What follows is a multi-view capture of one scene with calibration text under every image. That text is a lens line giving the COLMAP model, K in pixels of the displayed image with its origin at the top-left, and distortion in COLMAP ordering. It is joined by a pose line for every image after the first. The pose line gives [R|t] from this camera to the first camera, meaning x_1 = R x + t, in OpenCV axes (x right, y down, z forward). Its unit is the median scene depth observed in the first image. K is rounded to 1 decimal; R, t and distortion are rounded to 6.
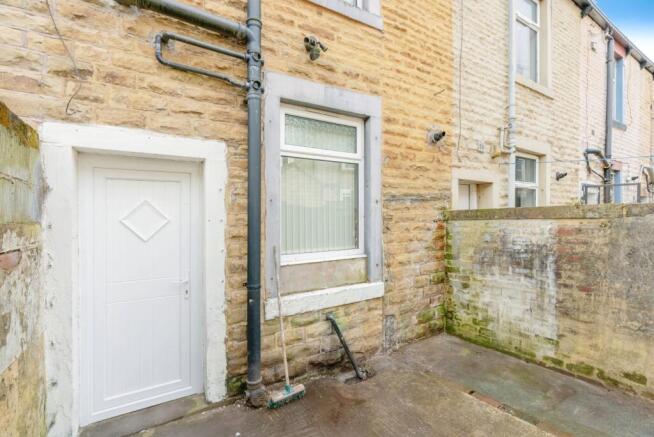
lens RADIAL K [[299.7, 0, 327.1], [0, 299.7, 219.9], [0, 0, 1]] dist [0.002184, 0.000273]
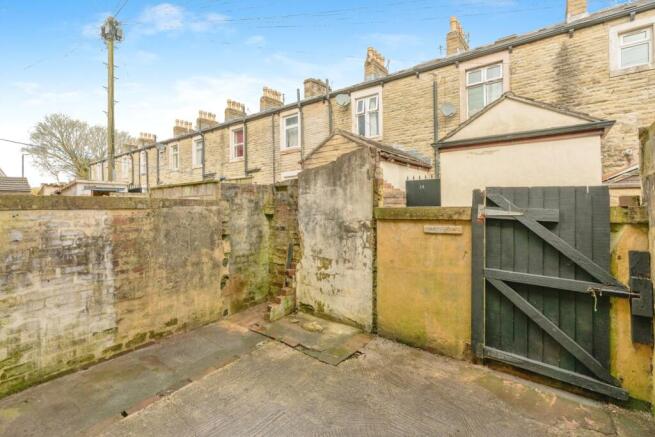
lens RADIAL K [[300.1, 0, 323.5], [0, 300.1, 208.5], [0, 0, 1]] dist [0.002184, 0.000273]
pose [[-0.335203, 0.013429, 0.942050, -0.442442], [0.009997, 0.999893, -0.010696, 0.011659], [-0.942093, 0.005832, -0.335302, 0.655903]]
